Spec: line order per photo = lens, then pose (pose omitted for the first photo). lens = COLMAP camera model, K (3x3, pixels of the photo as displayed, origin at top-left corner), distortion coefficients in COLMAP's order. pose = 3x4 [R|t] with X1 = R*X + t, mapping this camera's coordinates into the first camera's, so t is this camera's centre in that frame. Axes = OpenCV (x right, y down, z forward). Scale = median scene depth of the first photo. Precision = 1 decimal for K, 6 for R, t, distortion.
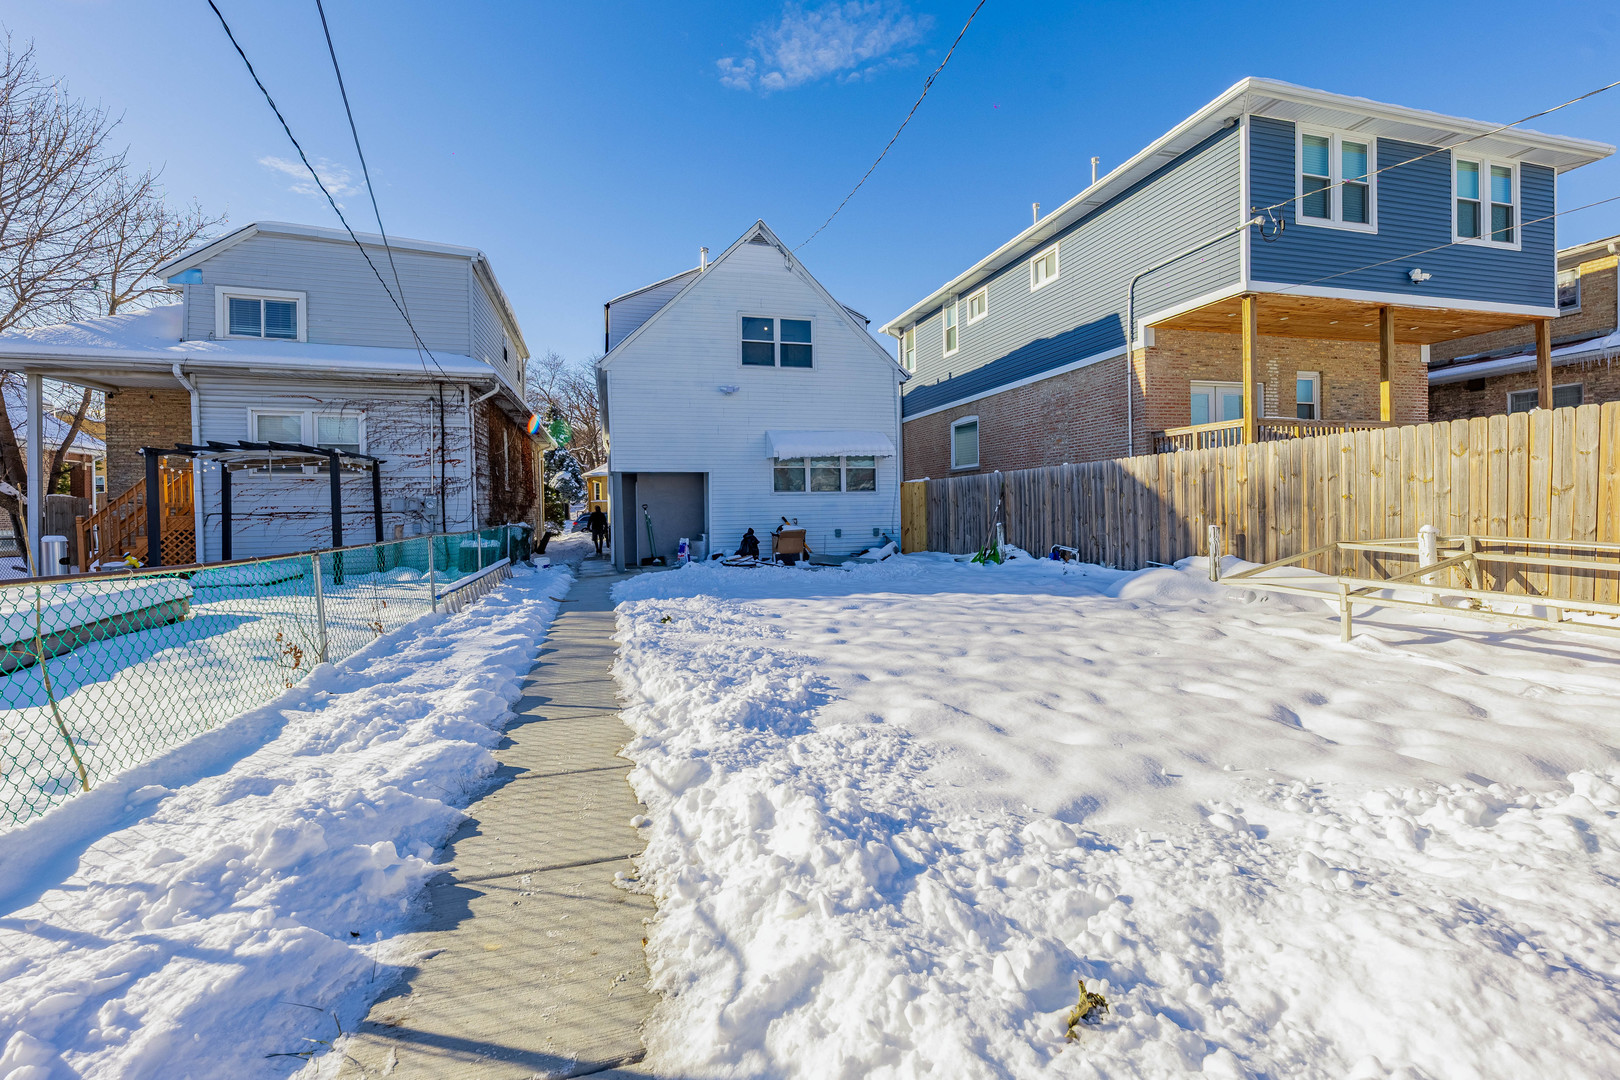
lens RADIAL K [[676.4, 0, 819.7], [0, 676.4, 536.8], [0, 0, 1]] dist [-0.002126, -0.000990]
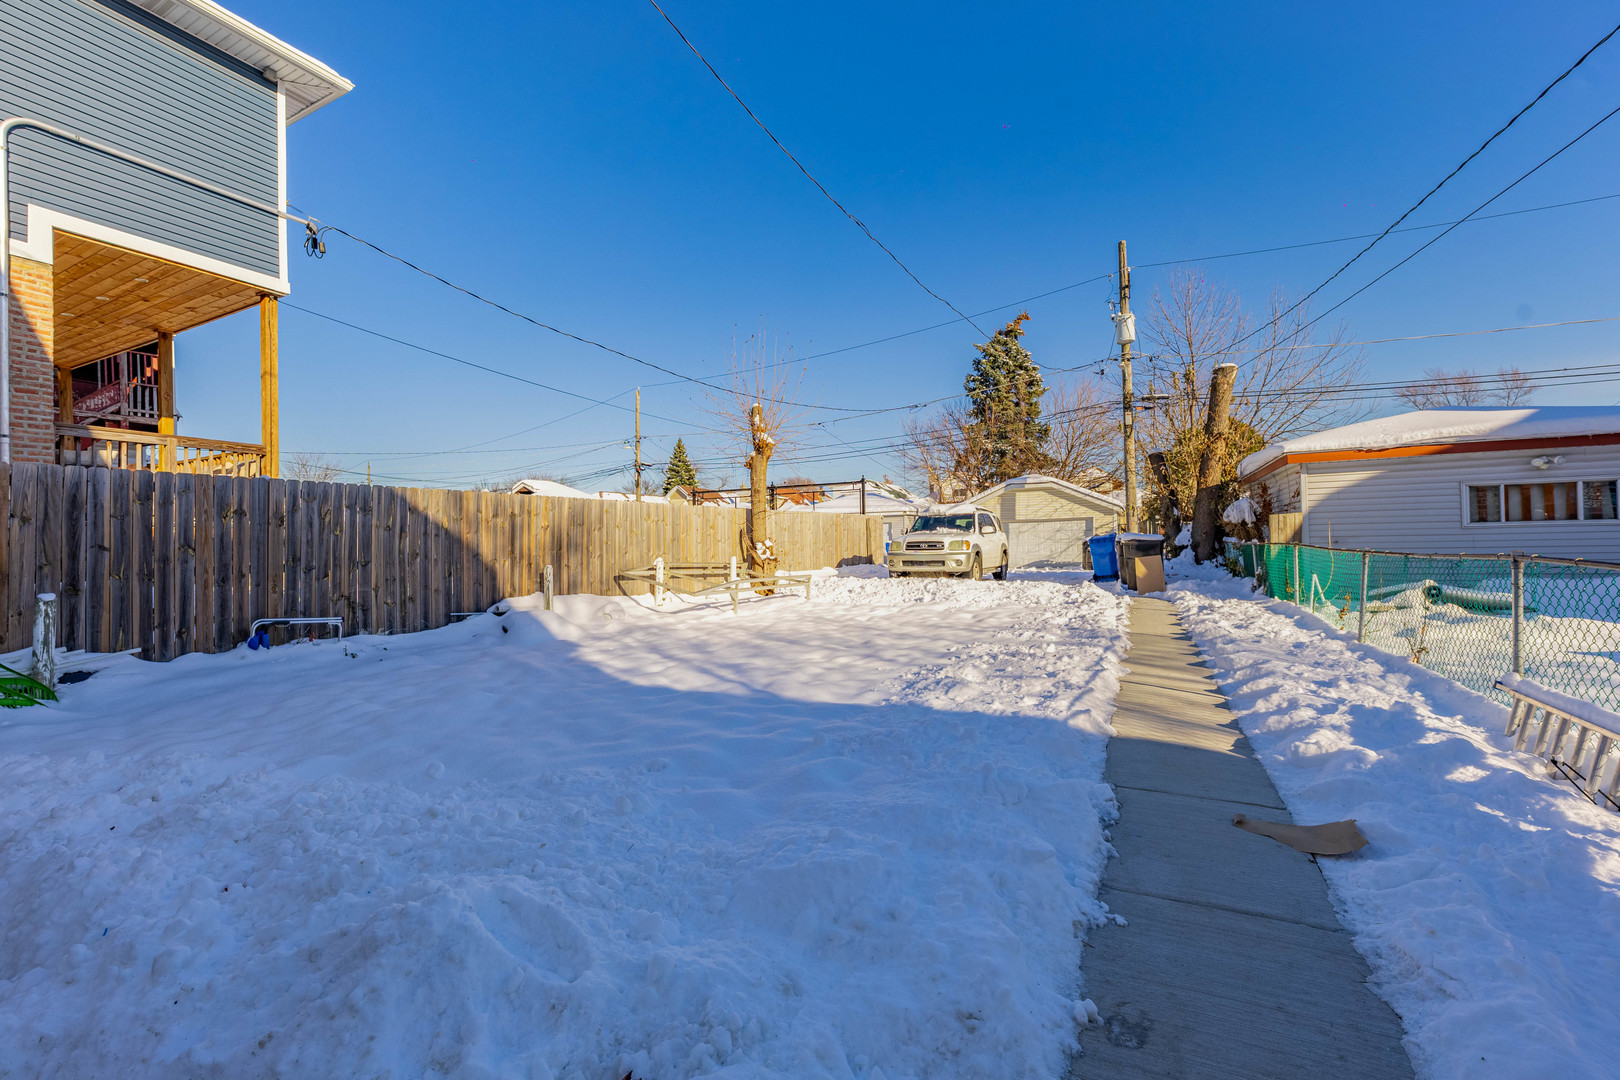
lens RADIAL K [[662.8, 0, 810.8], [0, 662.8, 513.6], [0, 0, 1]] dist [0.013336, -0.008103]
pose [[-0.728087, 0.061642, 0.682708, -0.412039], [0.057283, 0.997936, -0.029013, -0.038683], [-0.683087, 0.017983, -0.730115, 1.271997]]
